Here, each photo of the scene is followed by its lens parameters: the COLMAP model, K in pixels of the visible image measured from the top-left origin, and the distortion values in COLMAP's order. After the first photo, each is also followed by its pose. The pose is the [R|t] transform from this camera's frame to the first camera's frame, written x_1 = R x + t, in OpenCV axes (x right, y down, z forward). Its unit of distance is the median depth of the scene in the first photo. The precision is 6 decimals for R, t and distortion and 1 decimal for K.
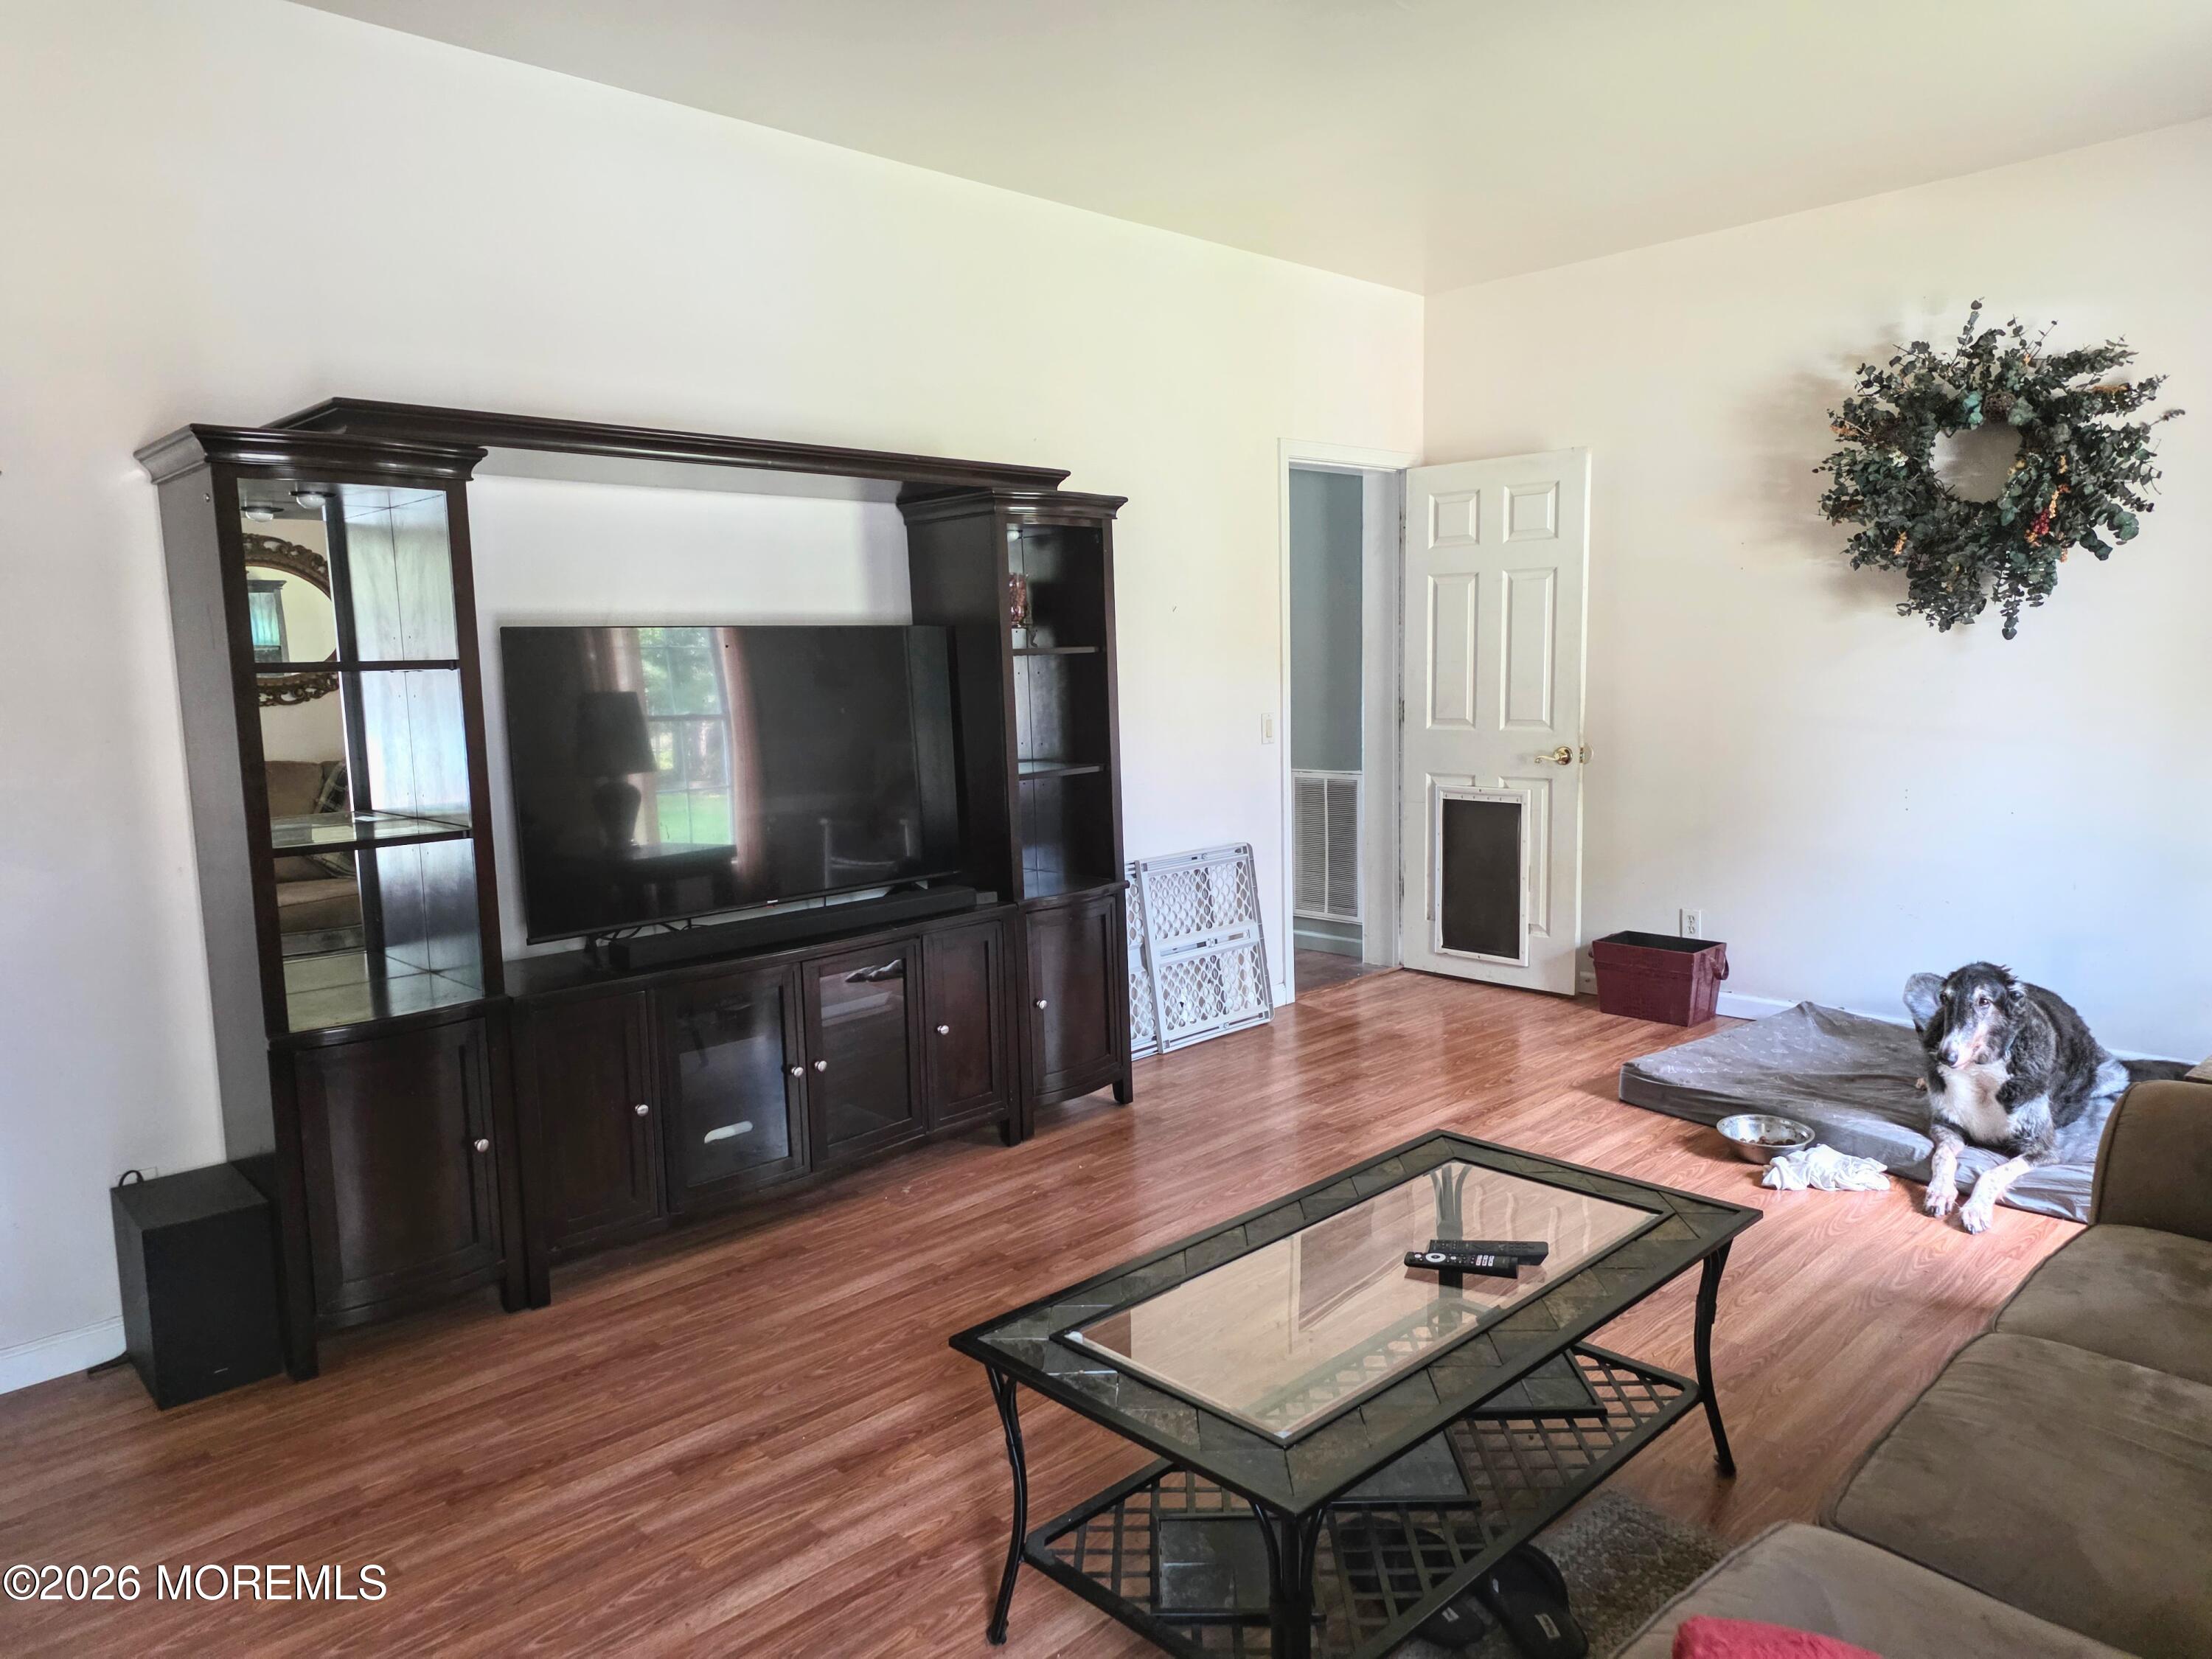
lens RADIAL K [[1458.9, 0, 1109.4], [0, 1458.9, 839.8], [0, 0, 1]] dist [0.053426, -0.028505]
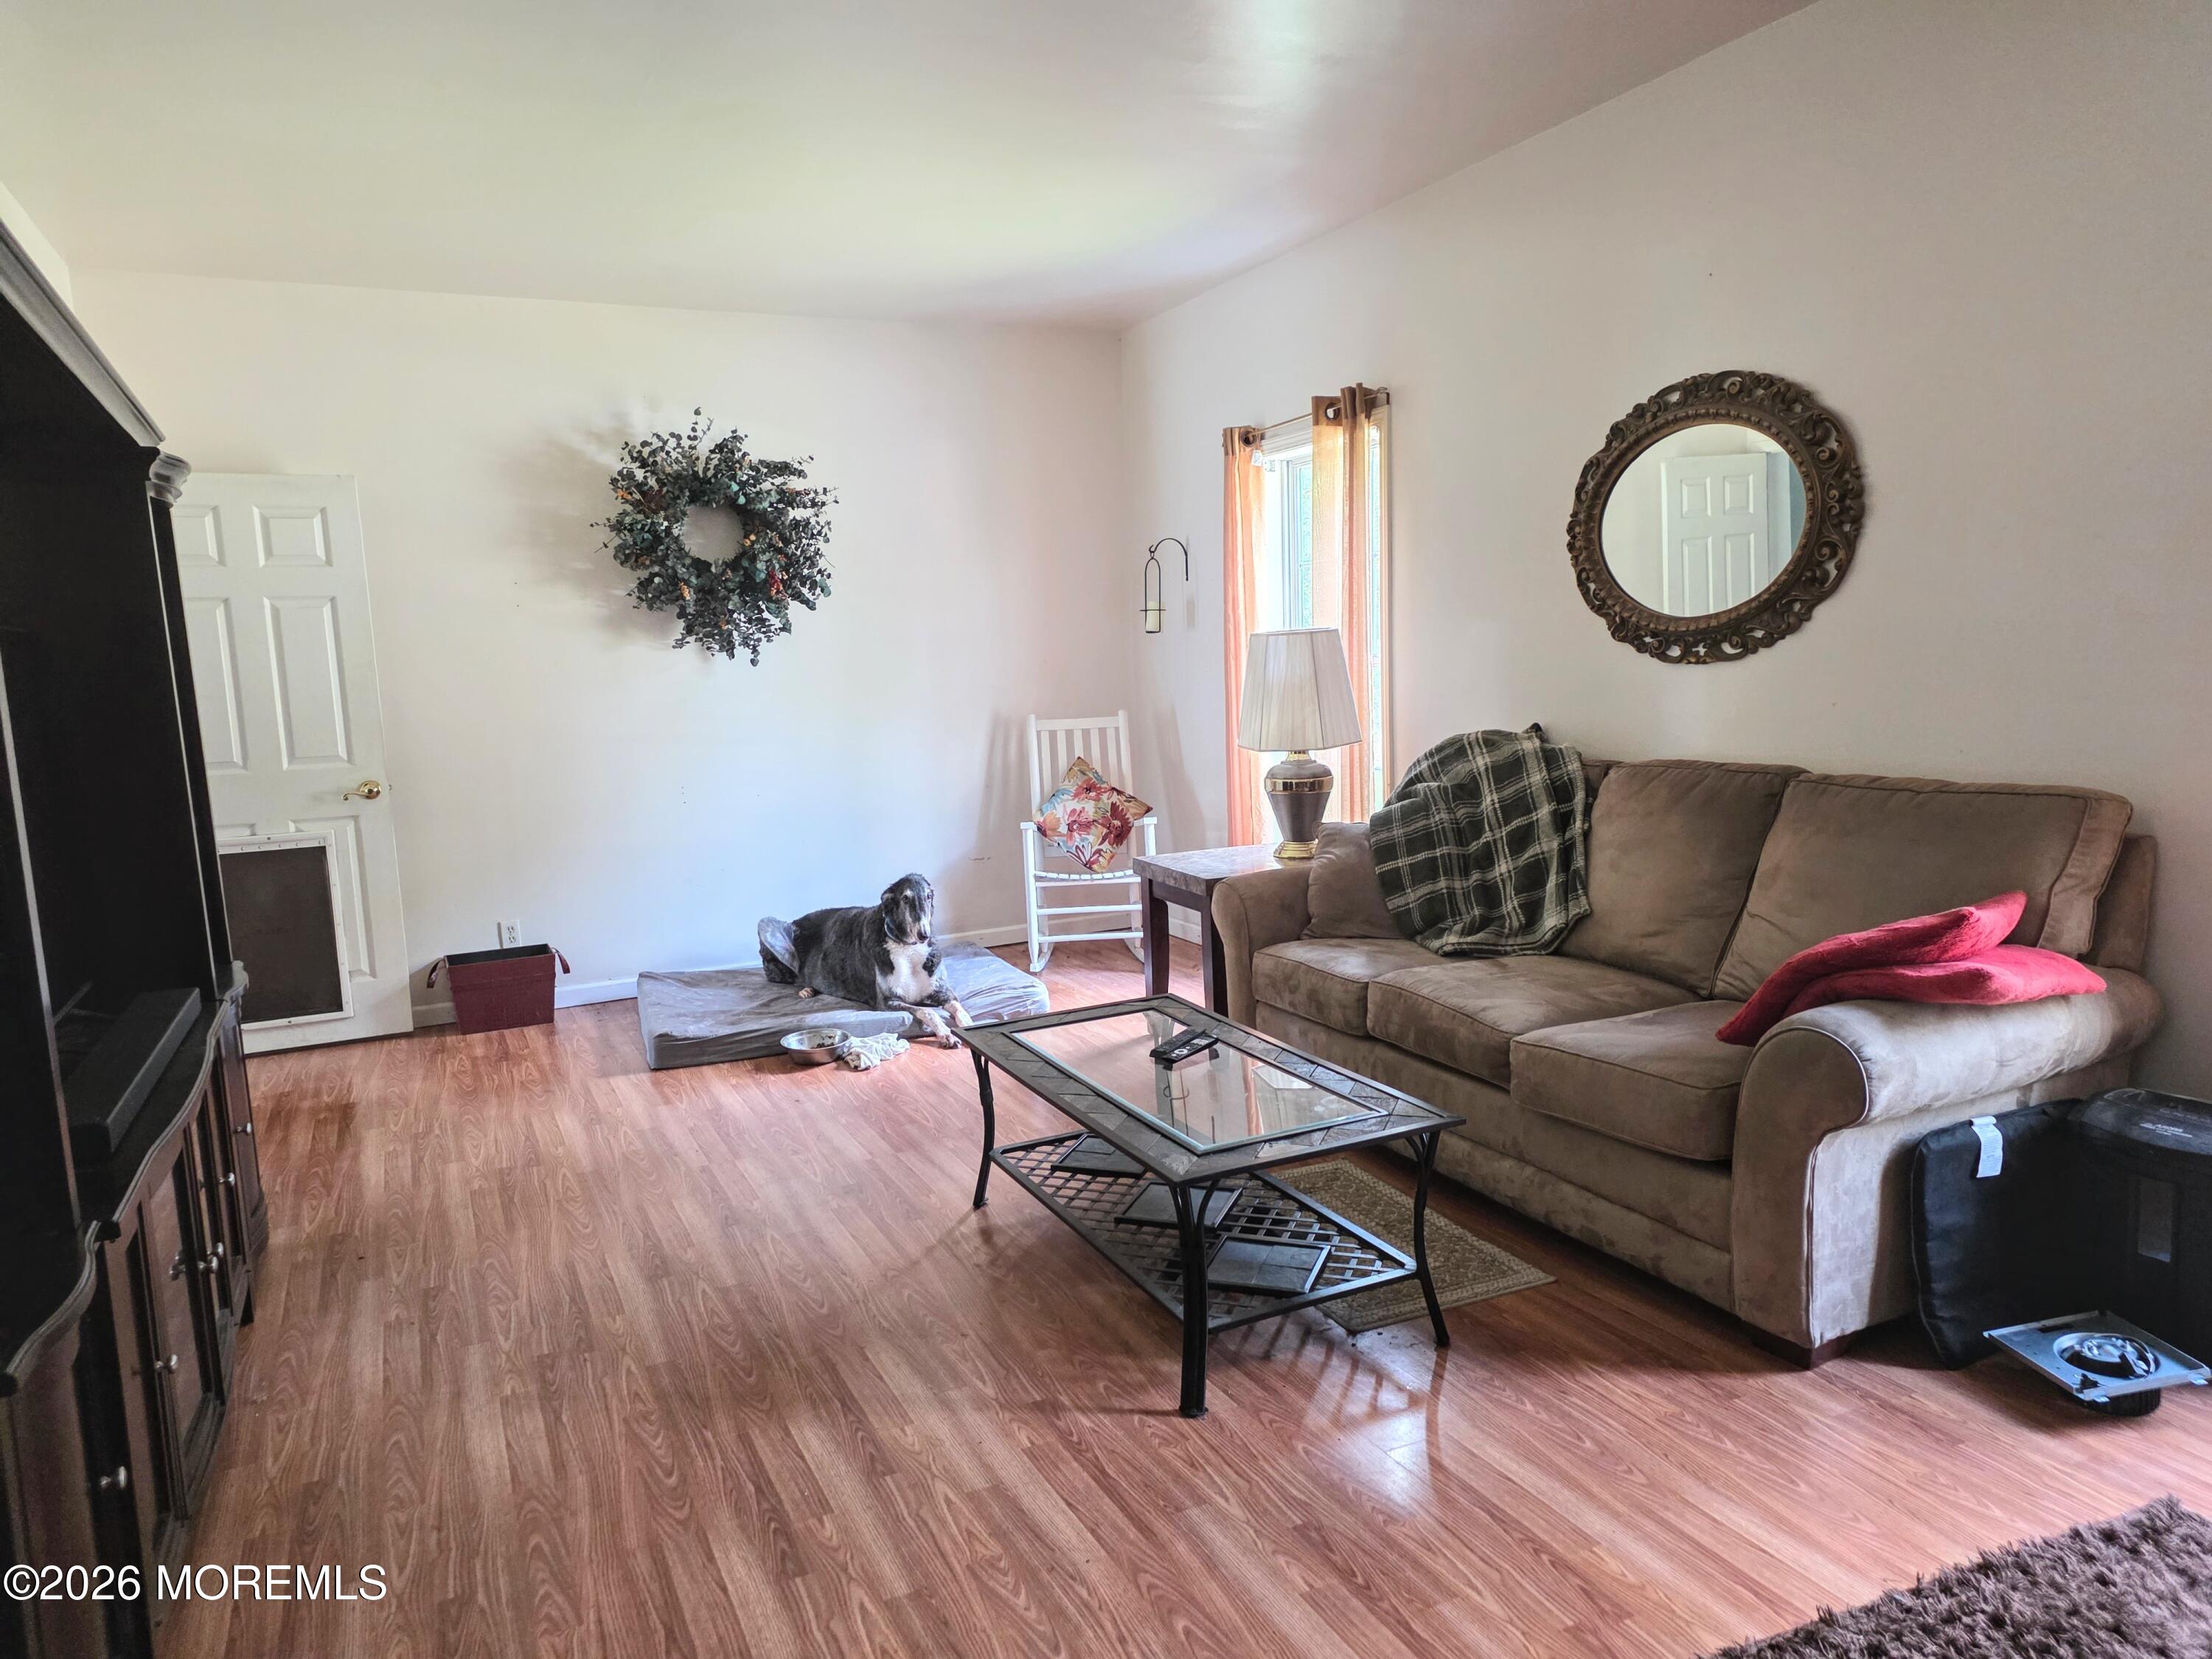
lens RADIAL K [[1458.9, 0, 1111.1], [0, 1458.9, 830.6], [0, 0, 1]] dist [0.053426, -0.028505]
pose [[0.315646, -0.104573, 0.943097, -0.539434], [0.155358, 0.986192, 0.057355, -0.012303], [-0.936072, 0.128414, 0.327534, 0.262896]]
